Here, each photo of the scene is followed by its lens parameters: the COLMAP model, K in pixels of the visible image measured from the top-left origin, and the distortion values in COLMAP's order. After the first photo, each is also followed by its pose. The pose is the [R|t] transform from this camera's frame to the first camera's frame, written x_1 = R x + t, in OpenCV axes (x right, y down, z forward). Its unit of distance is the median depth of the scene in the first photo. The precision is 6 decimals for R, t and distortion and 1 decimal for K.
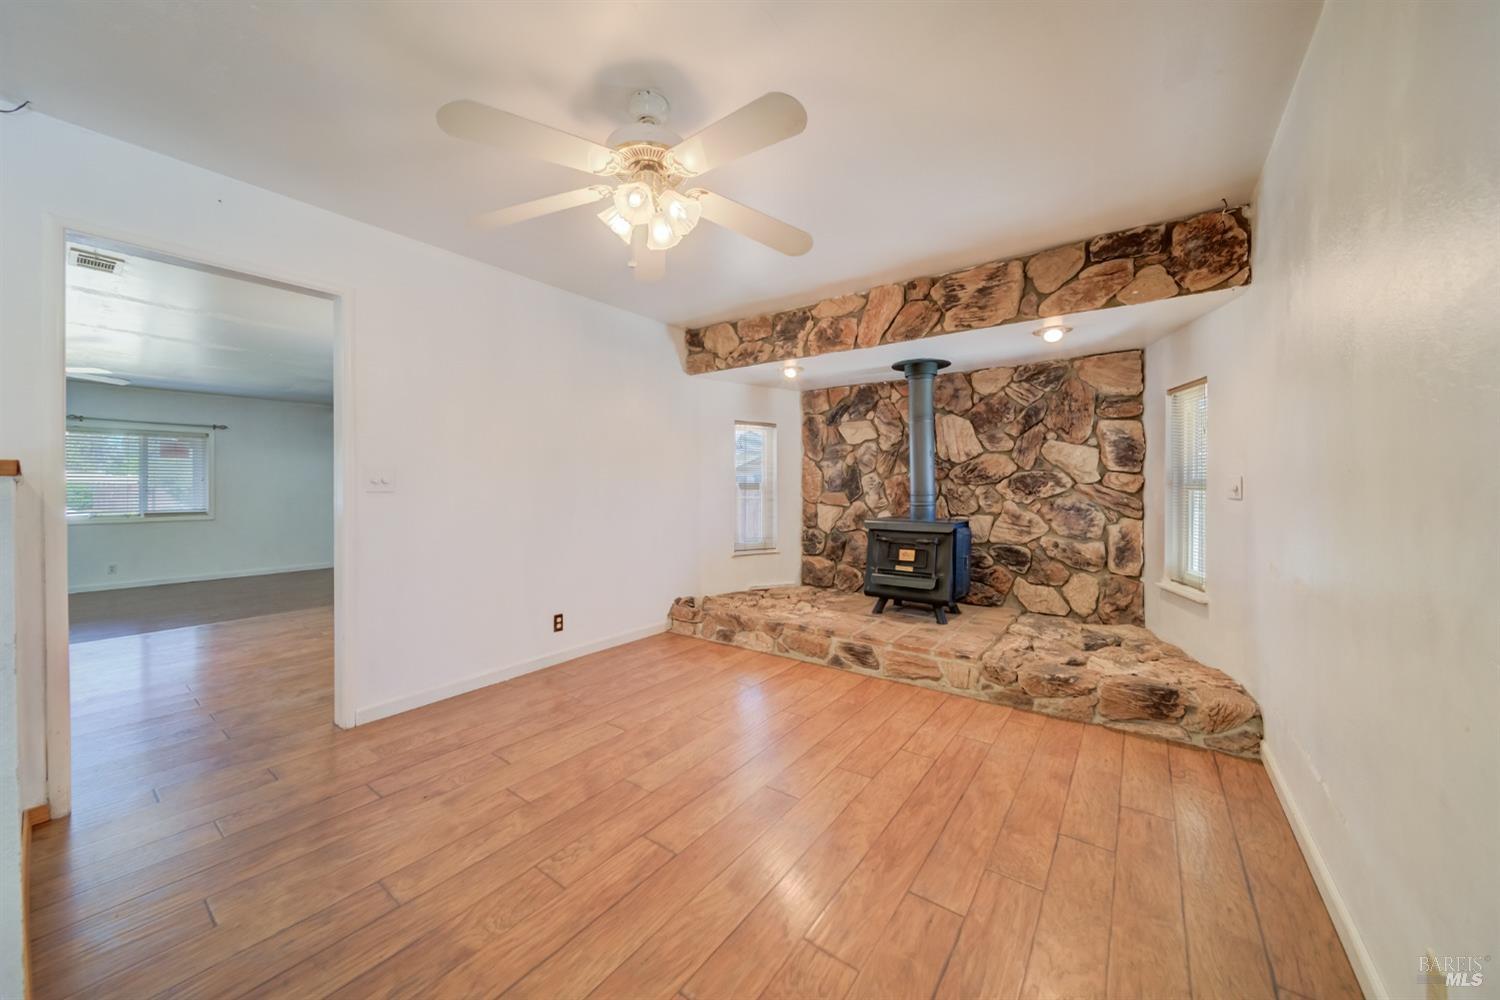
lens RADIAL K [[524.3, 0, 798.3], [0, 524.3, 487.8], [0, 0, 1]] dist [0.000368, -0.000007]
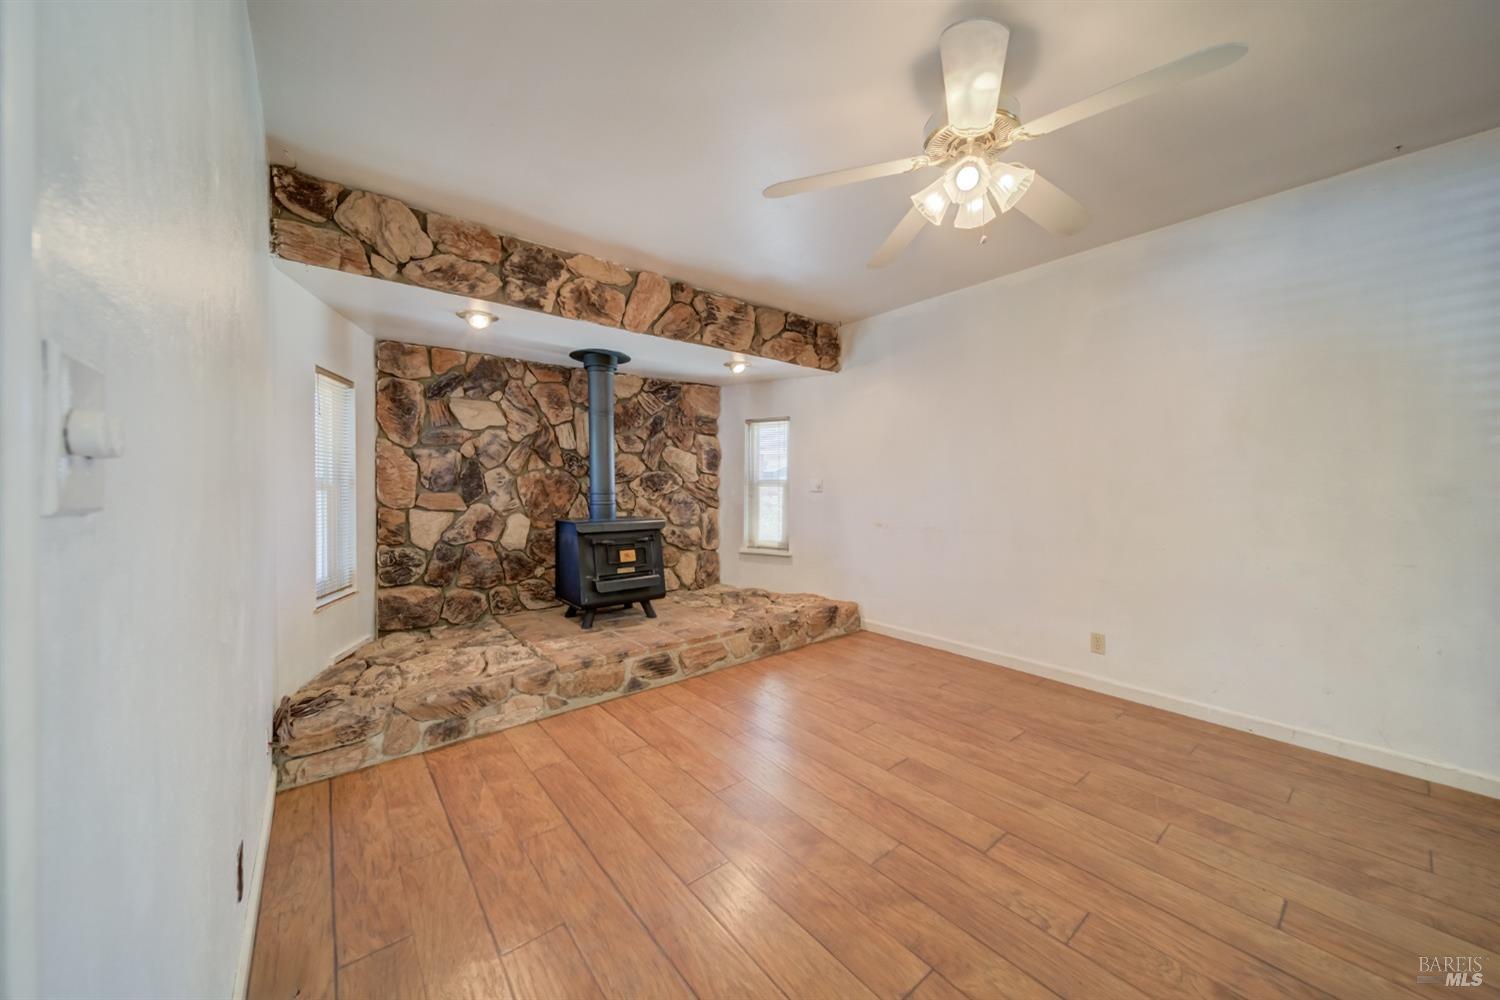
lens RADIAL K [[527.7, 0, 679.9], [0, 527.7, 488.9], [0, 0, 1]] dist [0.000189, -0.000004]
pose [[0.334904, -0.006170, 0.942232, -0.664091], [0.003172, 0.999980, 0.005421, 0.000865], [-0.942247, 0.001173, 0.334917, 0.580162]]
